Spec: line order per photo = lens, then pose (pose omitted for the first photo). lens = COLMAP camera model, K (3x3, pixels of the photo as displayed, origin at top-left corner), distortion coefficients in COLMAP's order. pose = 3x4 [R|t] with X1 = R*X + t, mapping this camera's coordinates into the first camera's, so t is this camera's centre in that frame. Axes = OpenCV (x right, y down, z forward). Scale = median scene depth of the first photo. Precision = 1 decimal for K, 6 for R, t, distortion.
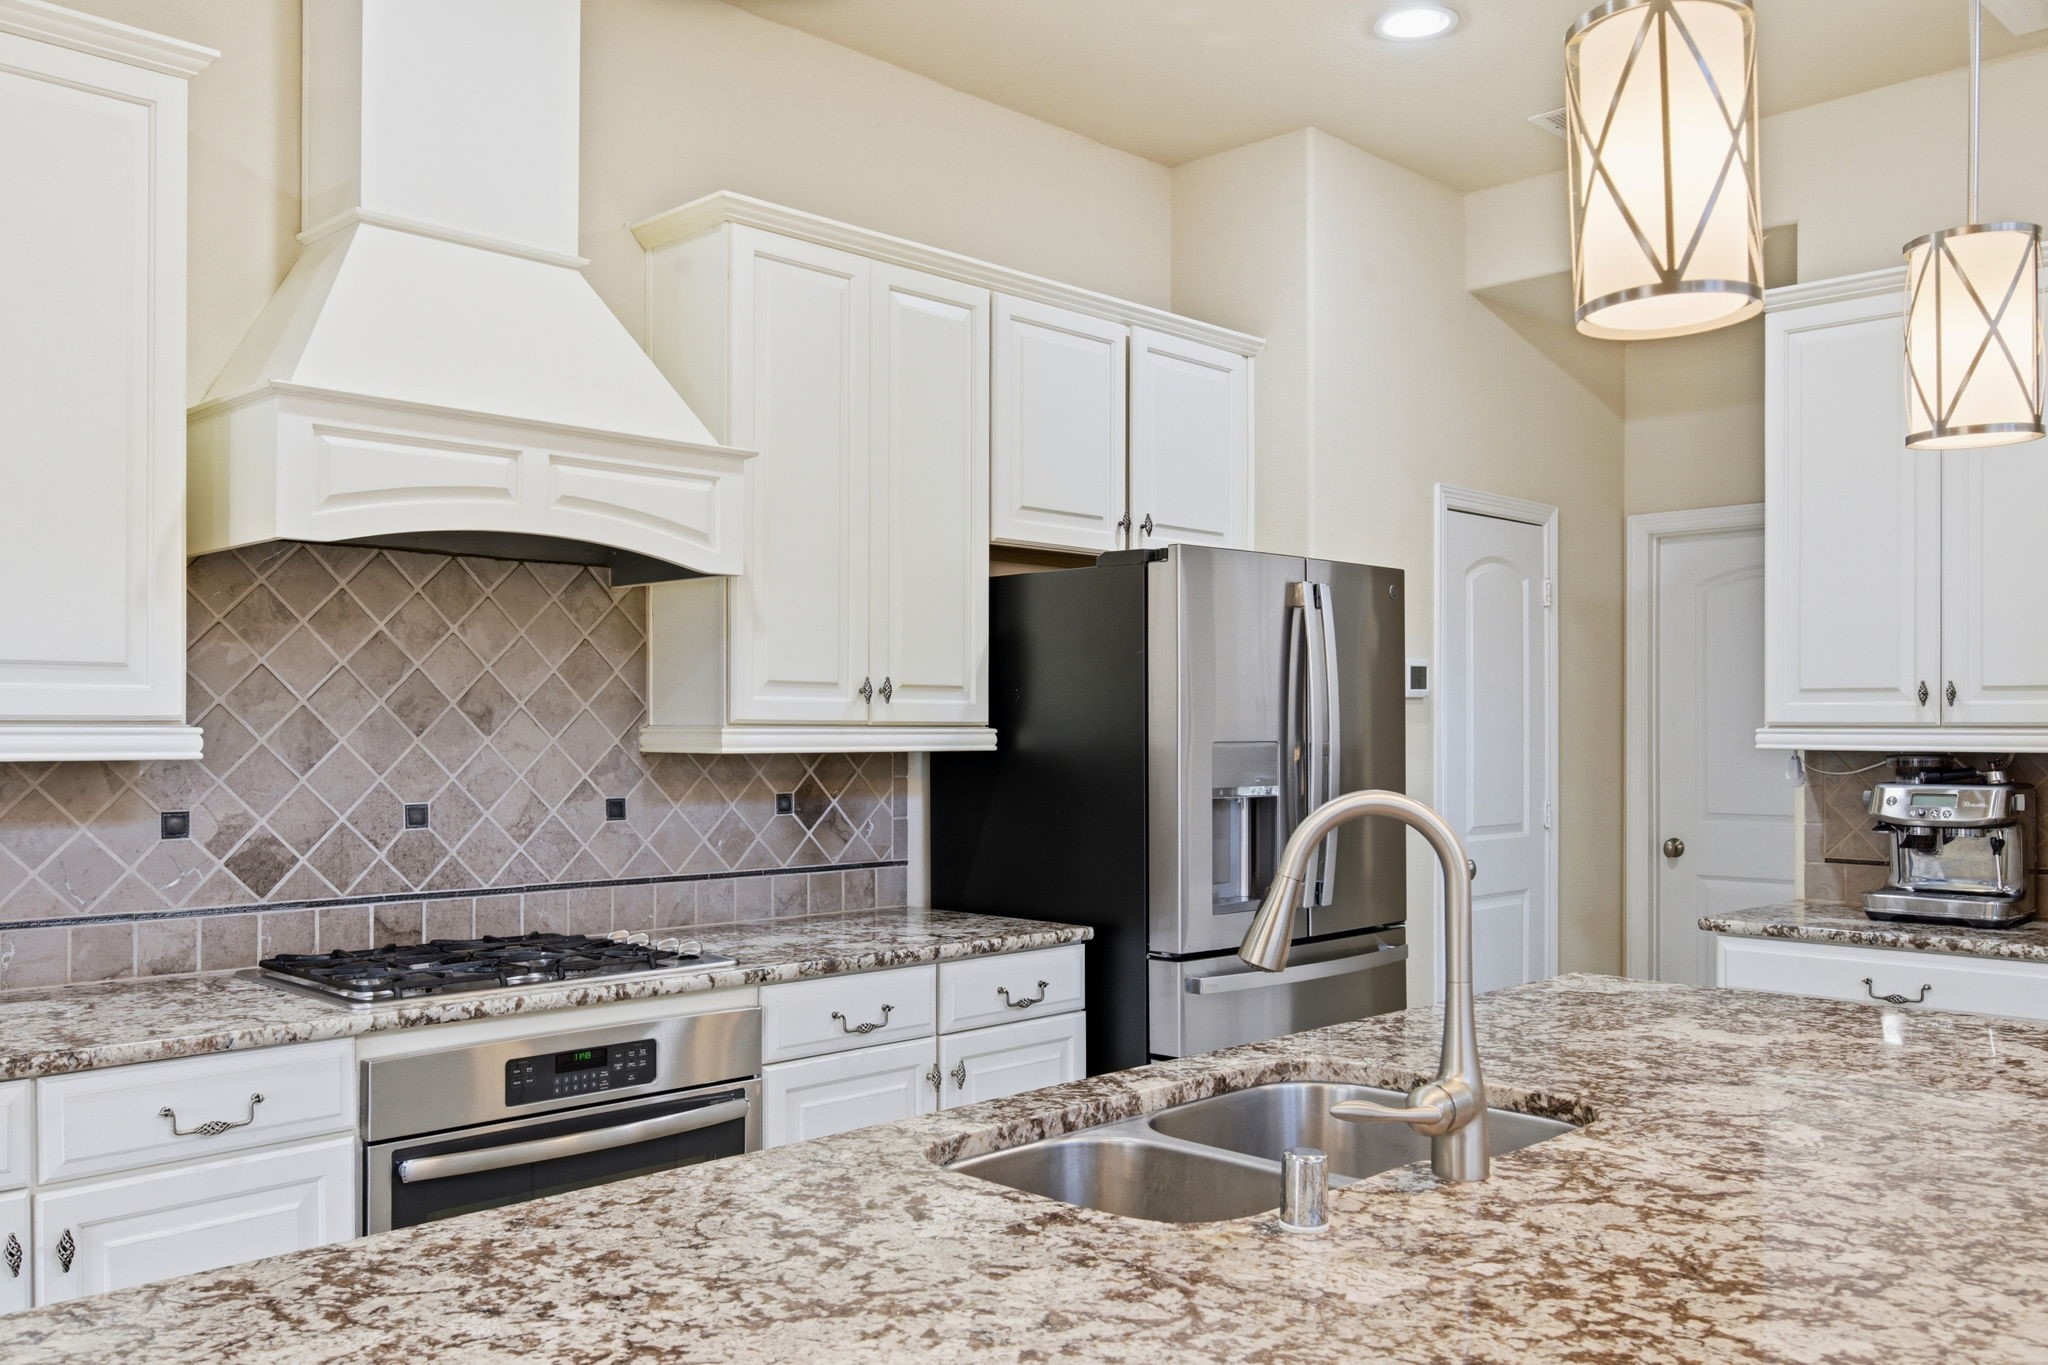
lens RADIAL K [[1683.1, 0, 1032.9], [0, 1683.1, 715.4], [0, 0, 1]] dist [-0.008140, 0.013223]
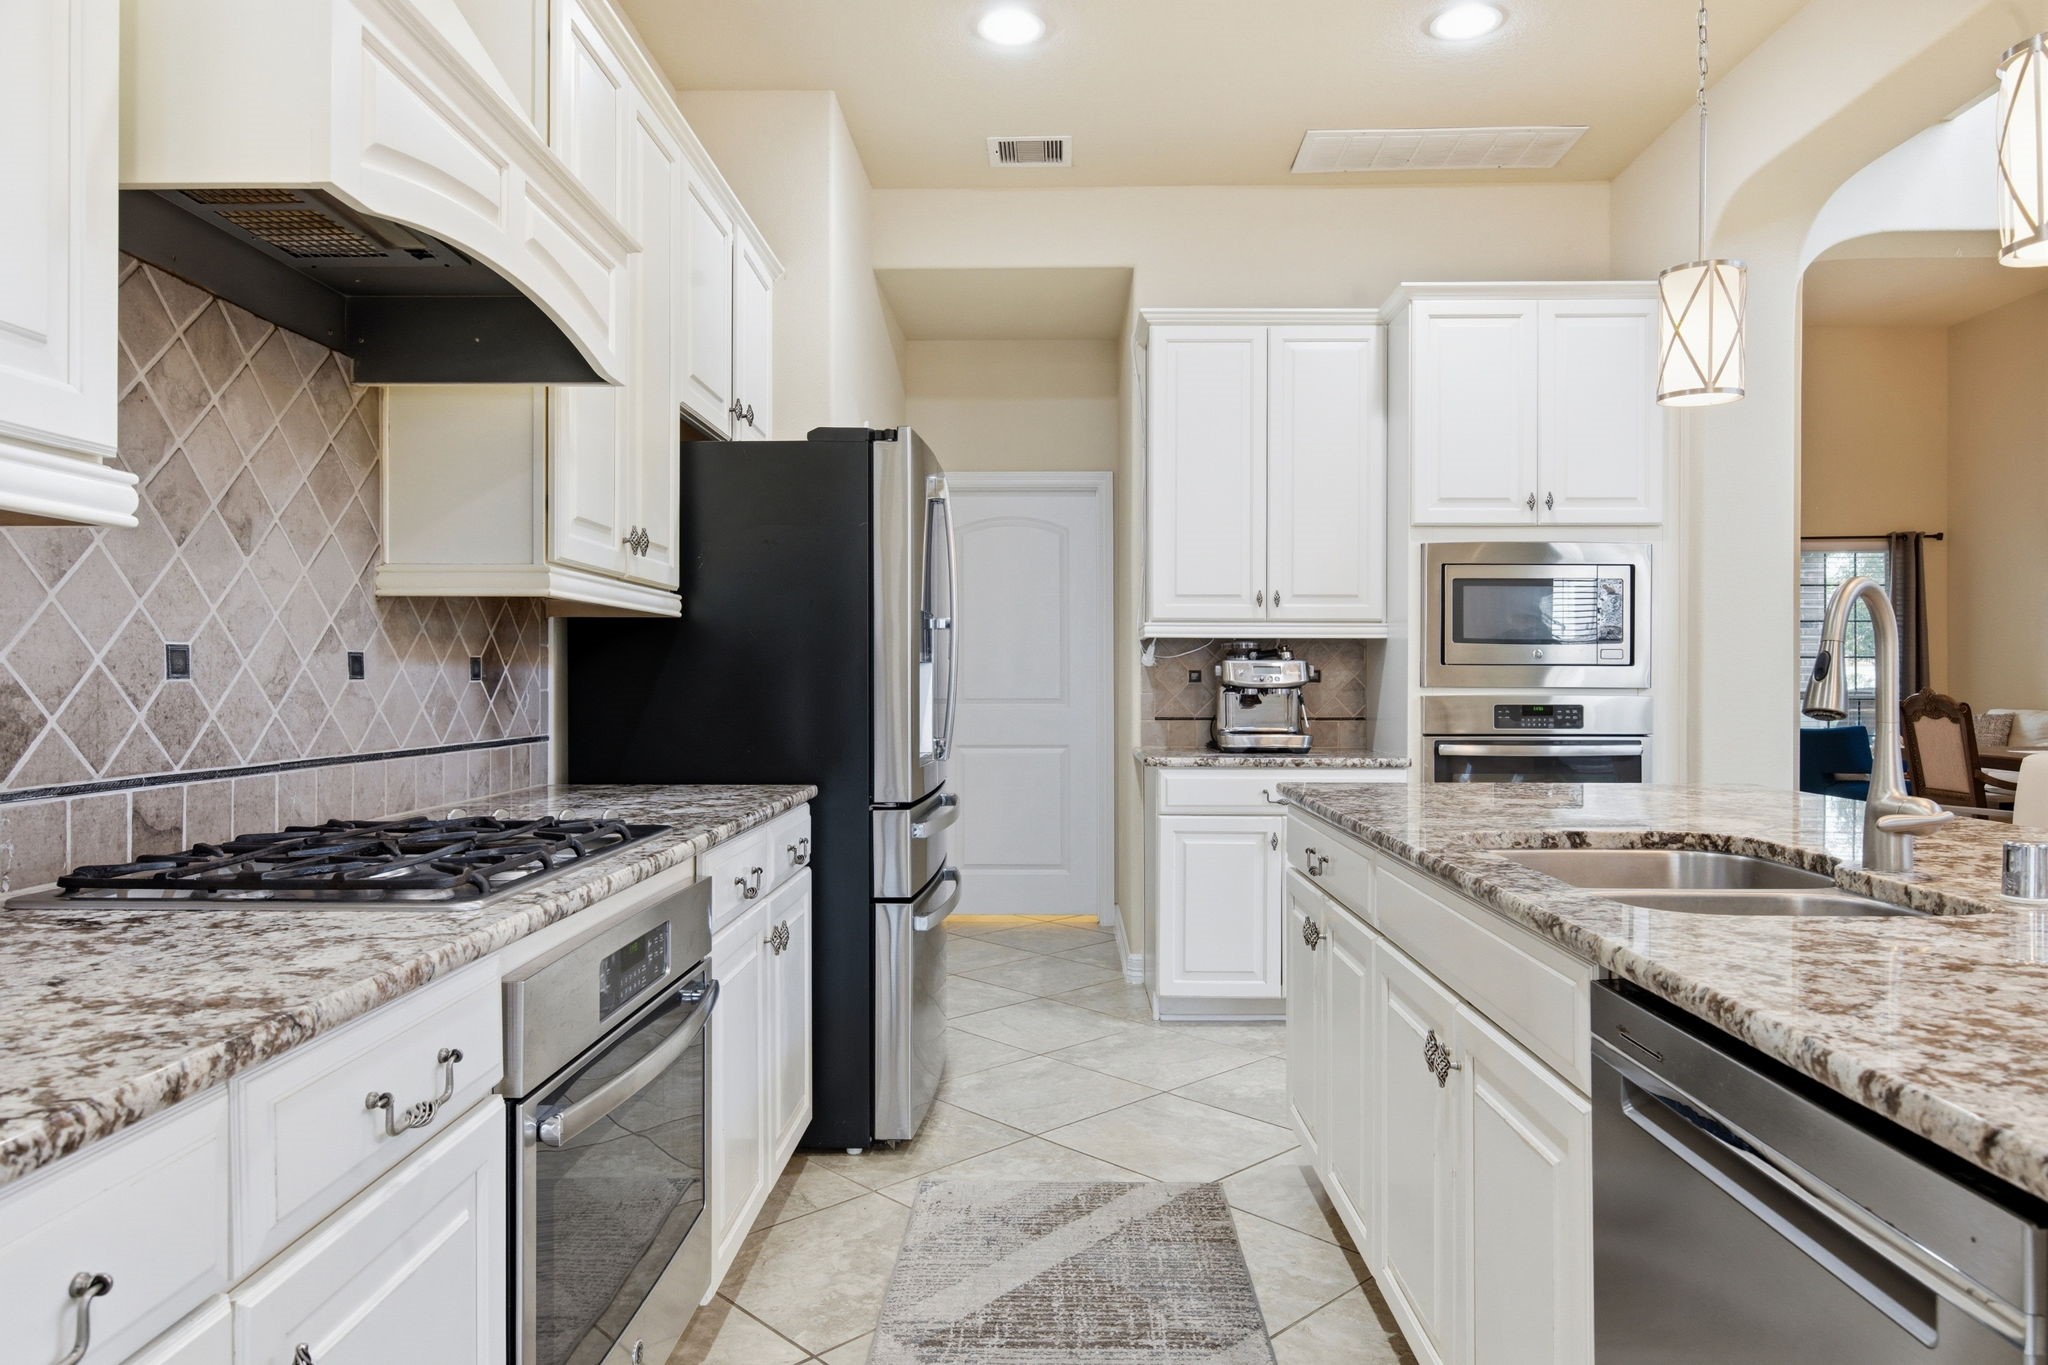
lens RADIAL K [[1294.4, 0, 1025.1], [0, 1294.4, 675.7], [0, 0, 1]] dist [0.000124, -0.001045]
pose [[0.721347, 0.001987, 0.692571, -0.453844], [-0.005670, 0.999979, 0.003036, 0.058405], [-0.692551, -0.006117, 0.721343, 0.353583]]
